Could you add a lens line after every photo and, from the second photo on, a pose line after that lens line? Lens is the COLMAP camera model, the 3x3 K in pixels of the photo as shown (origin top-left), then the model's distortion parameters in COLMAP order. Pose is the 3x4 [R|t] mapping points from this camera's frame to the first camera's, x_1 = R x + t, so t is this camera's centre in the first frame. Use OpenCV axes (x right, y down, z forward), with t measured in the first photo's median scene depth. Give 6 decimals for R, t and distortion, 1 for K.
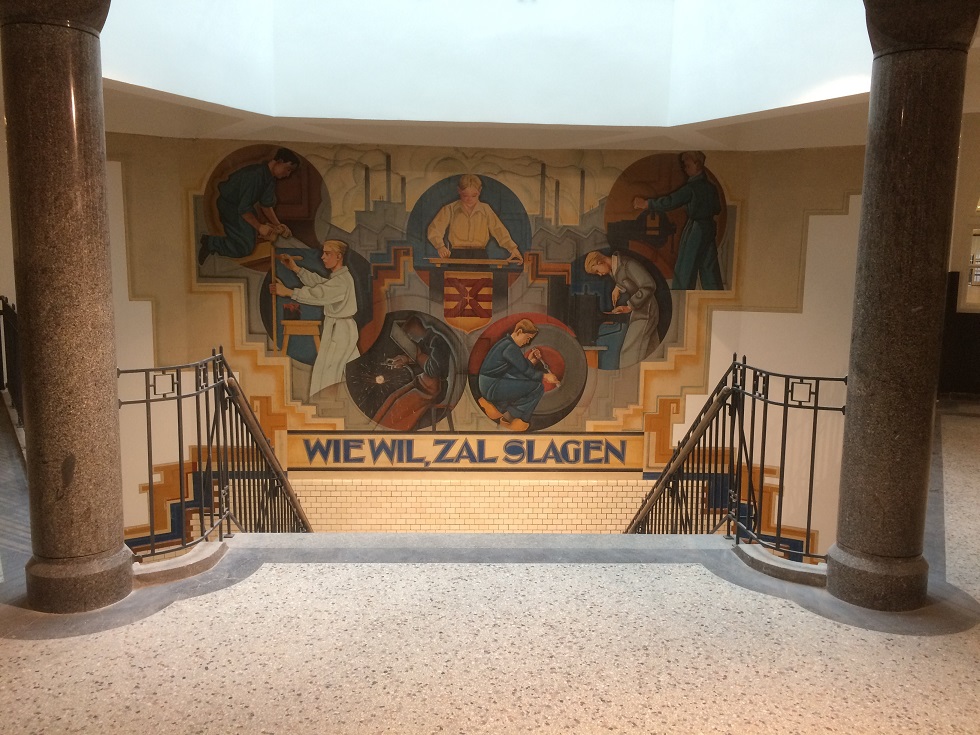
lens RADIAL K [[838.7, 0, 489.8], [0, 838.7, 366.7], [0, 0, 1]] dist [0.059979, -0.068284]
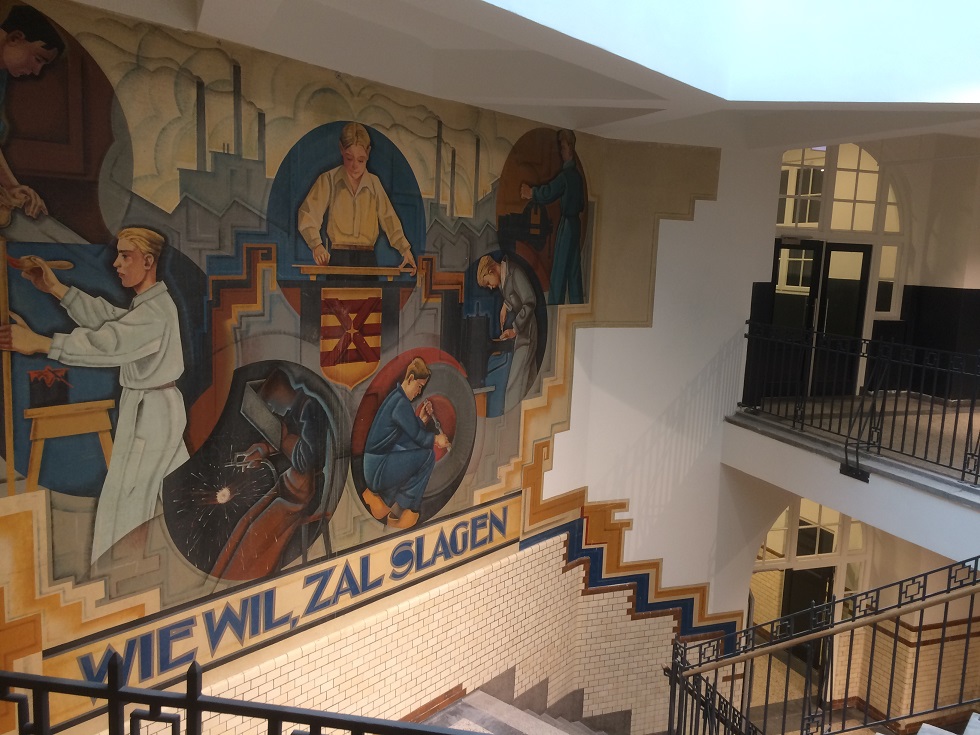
lens RADIAL K [[838.7, 0, 490.1], [0, 838.7, 370.7], [0, 0, 1]] dist [0.059979, -0.068284]
pose [[0.651860, -0.095593, 0.752291, -0.415774], [0.067610, 0.995399, 0.067901, -0.087925], [-0.755320, 0.006600, 0.655323, 0.531922]]
